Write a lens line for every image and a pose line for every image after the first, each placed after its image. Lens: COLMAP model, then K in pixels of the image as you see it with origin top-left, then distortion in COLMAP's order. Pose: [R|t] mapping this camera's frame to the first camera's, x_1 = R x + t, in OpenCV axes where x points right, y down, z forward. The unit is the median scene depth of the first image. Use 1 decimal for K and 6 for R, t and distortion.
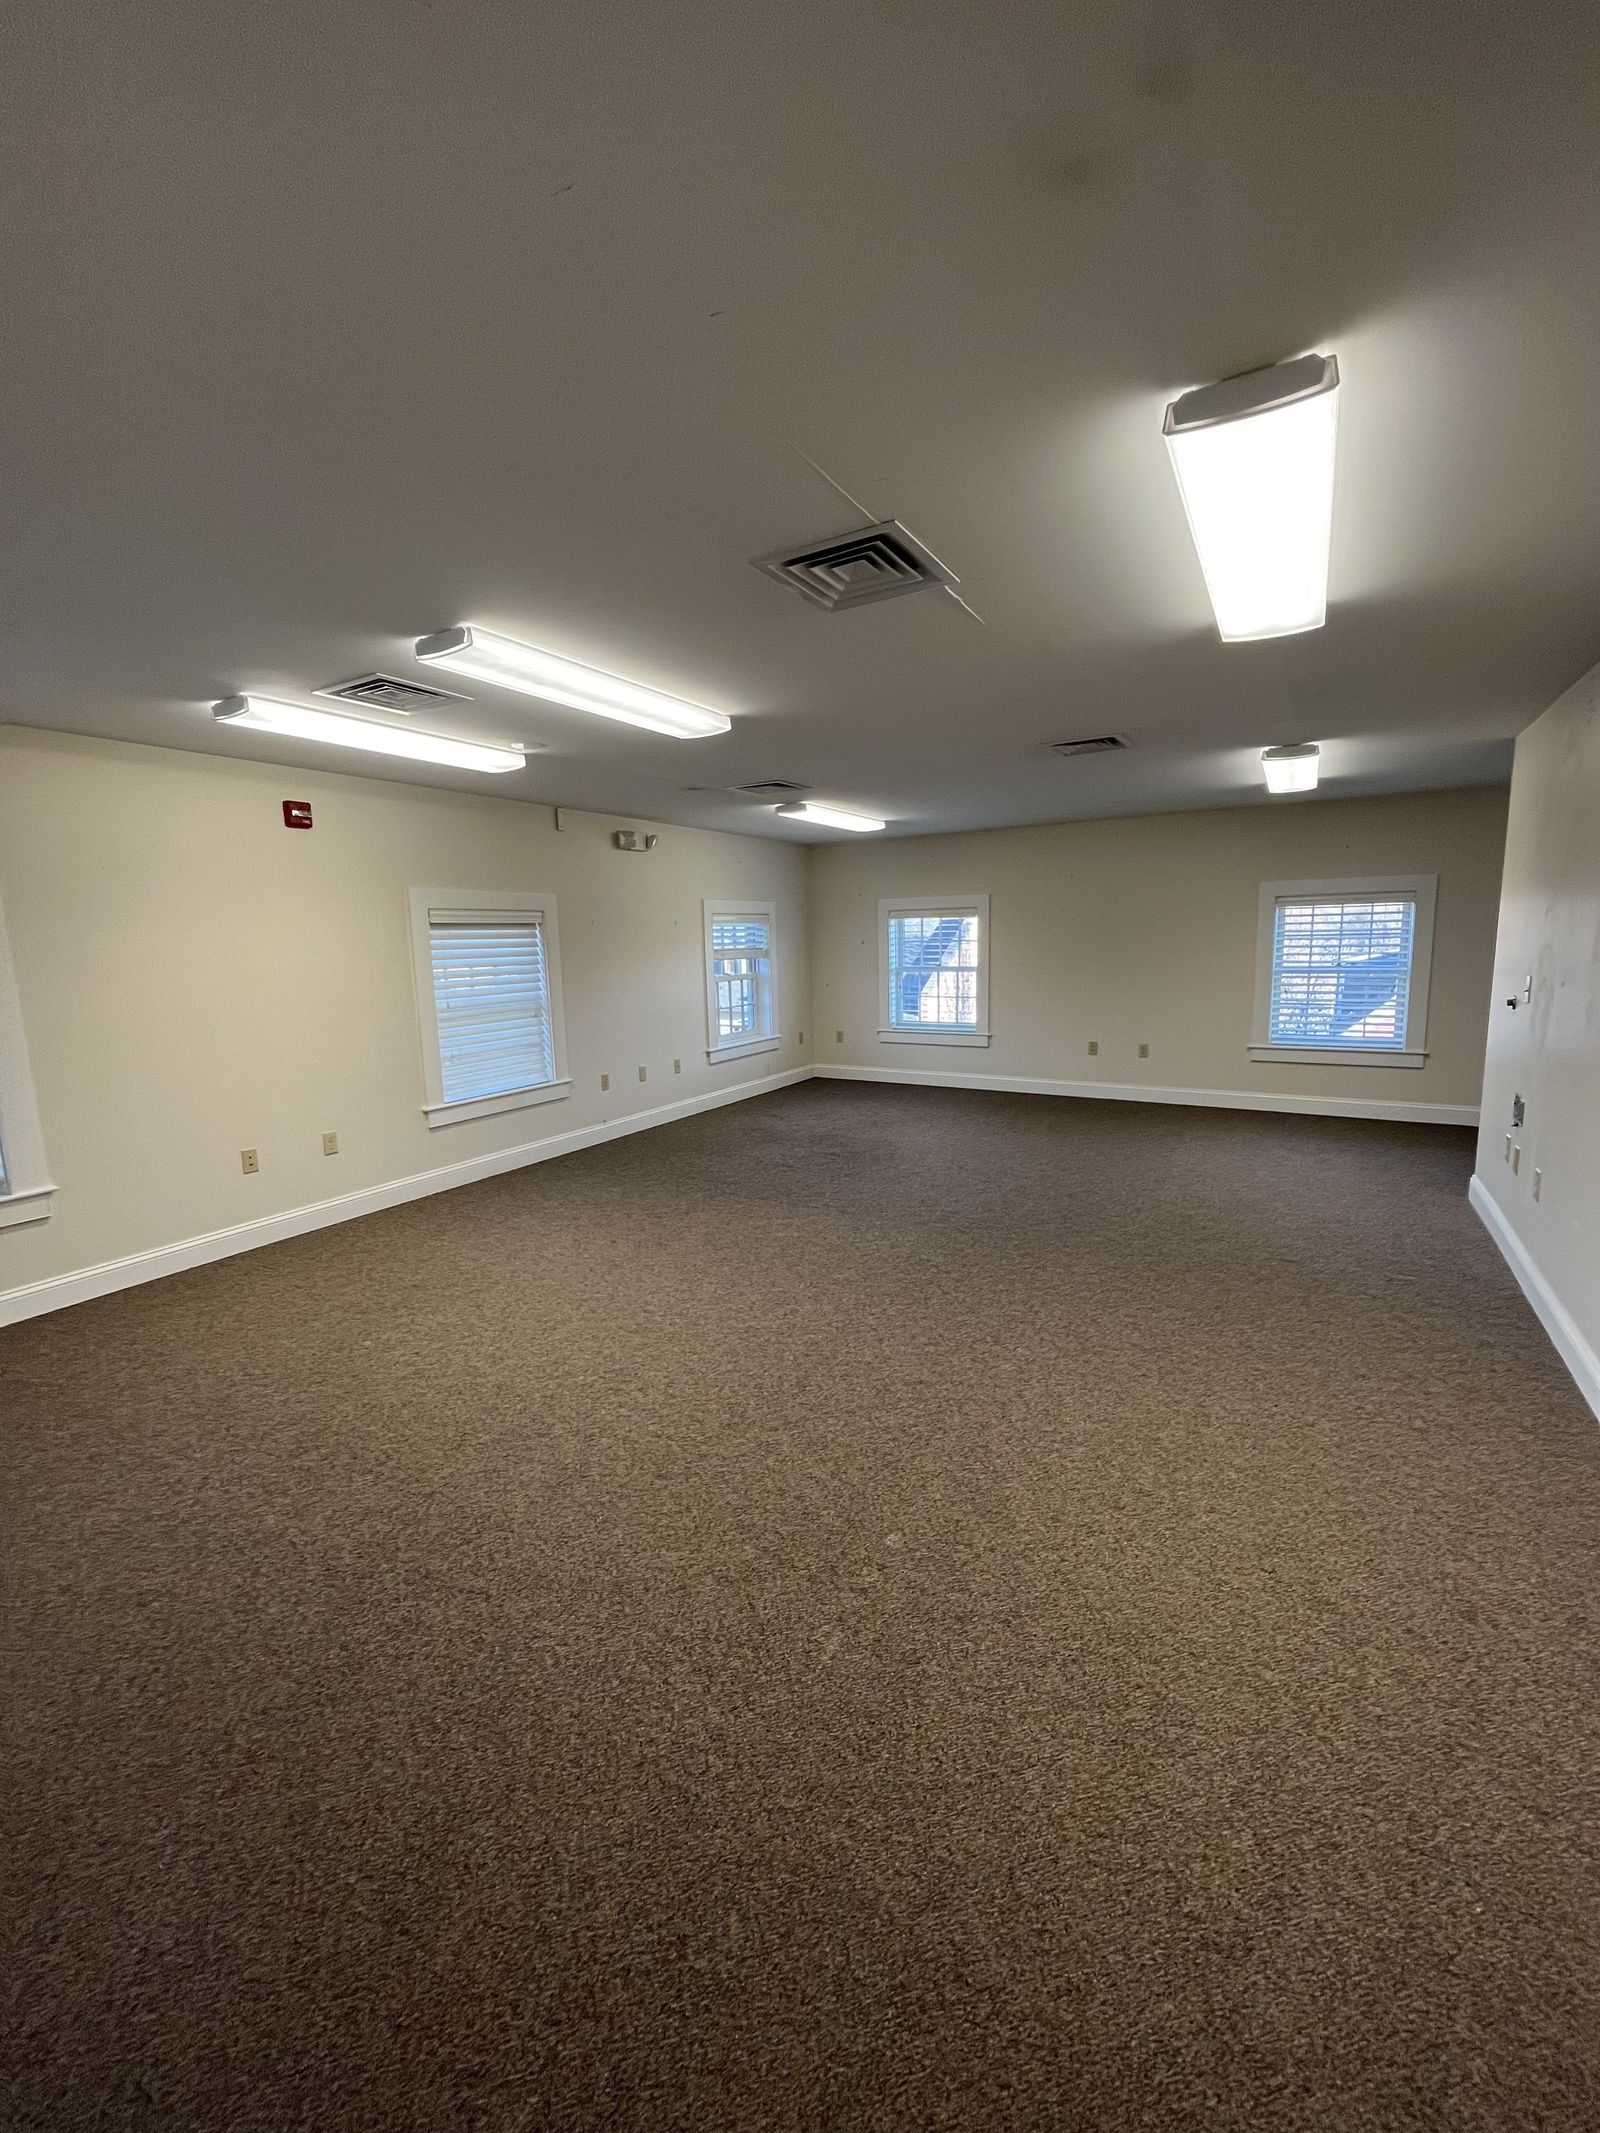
lens RADIAL K [[865.1, 0, 799.8], [0, 865.1, 1063.1], [0, 0, 1]] dist [-0.003194, 0.000485]
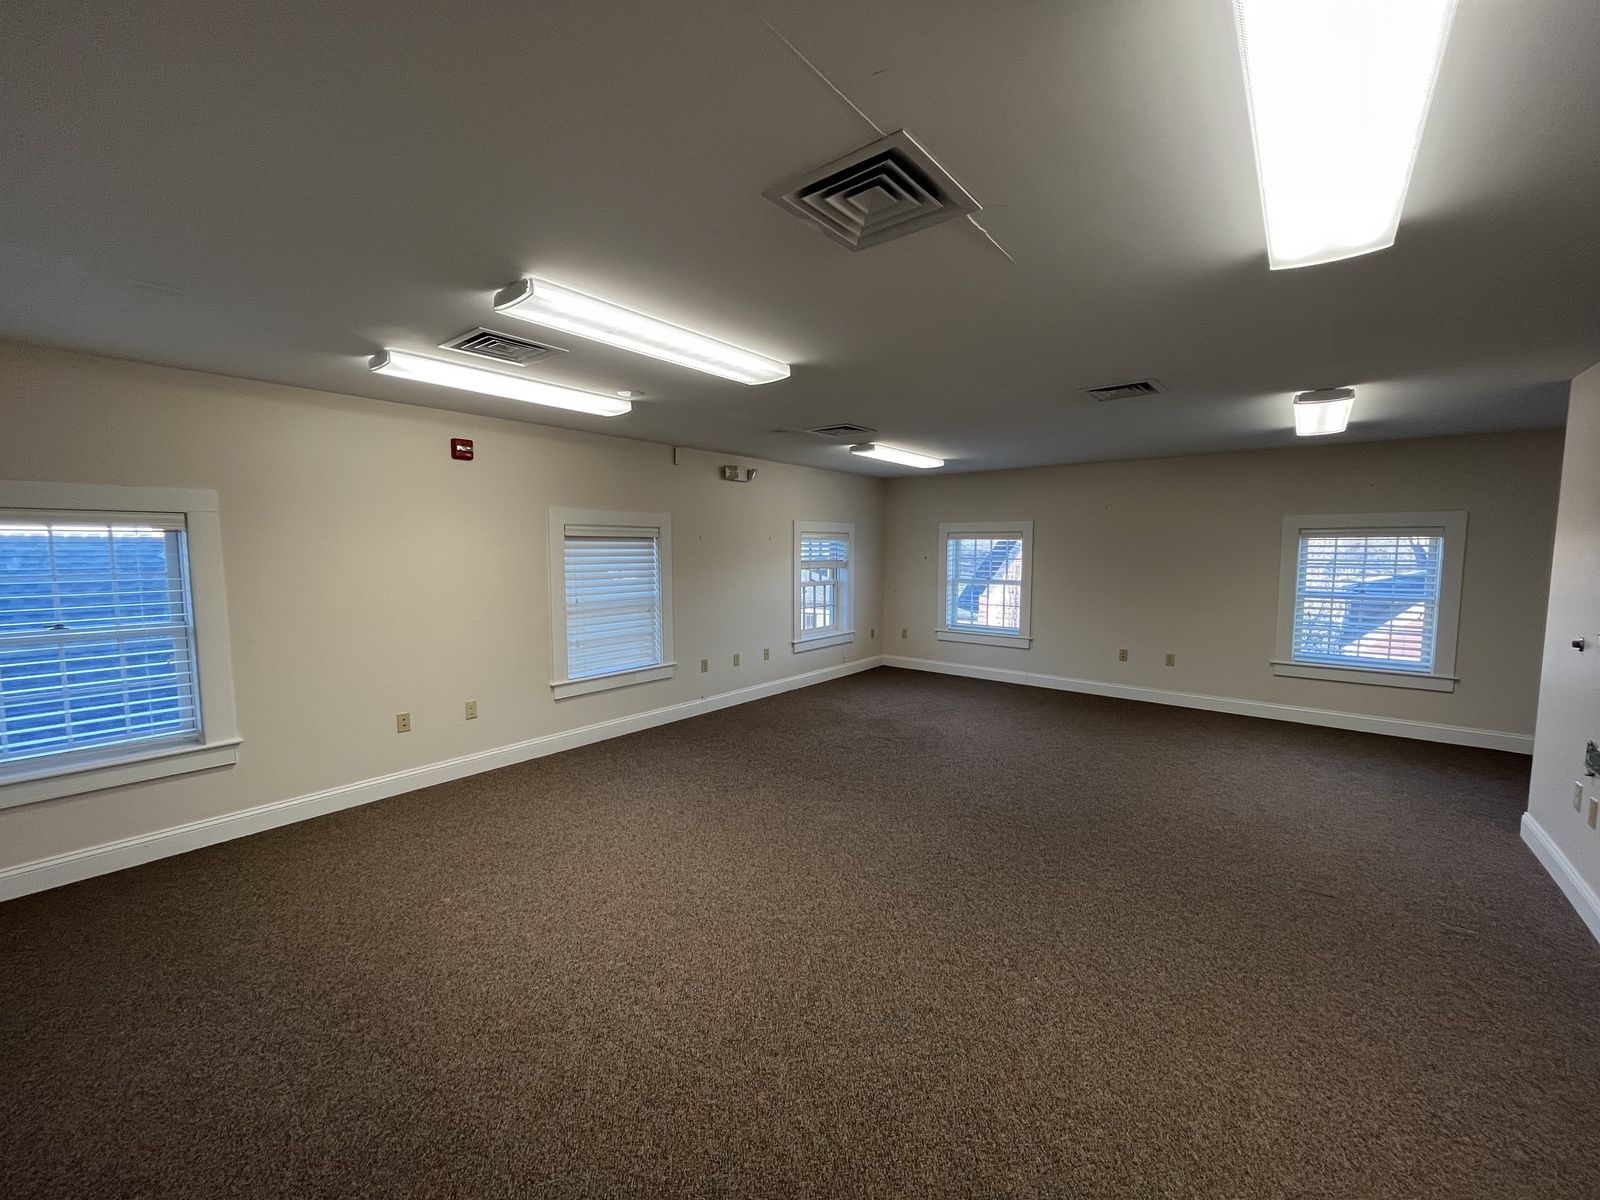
lens RADIAL K [[648.9, 0, 798.2], [0, 648.9, 601.0], [0, 0, 1]] dist [-0.003194, 0.000485]
pose [[0.989371, 0.037587, -0.140473, 0.051149], [-0.046187, 0.997220, -0.058469, -0.032927], [0.137885, 0.064335, 0.988357, 0.143478]]
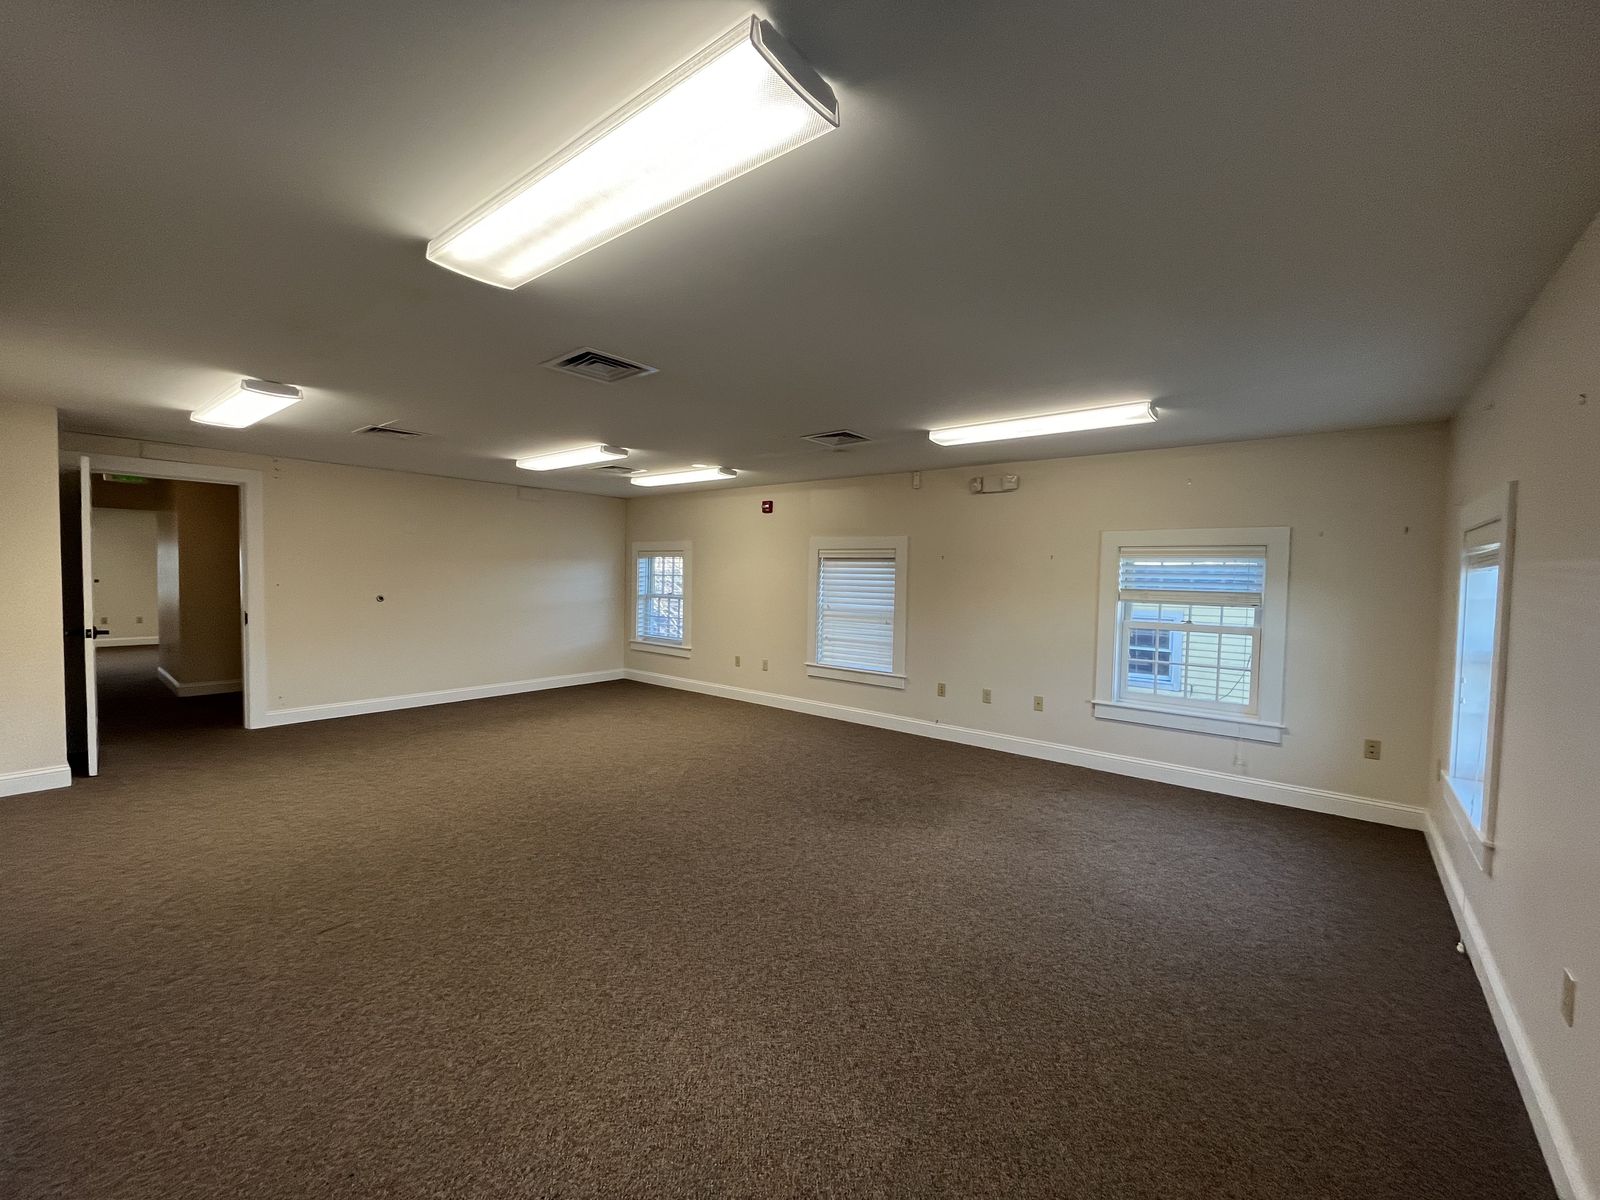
lens RADIAL K [[648.9, 0, 798.2], [0, 648.9, 601.0], [0, 0, 1]] dist [-0.003194, 0.000485]
pose [[-0.143218, 0.063259, -0.987667, 1.016080], [-0.161768, 0.983038, 0.086420, -0.214623], [0.976381, 0.172149, -0.130556, 1.349051]]
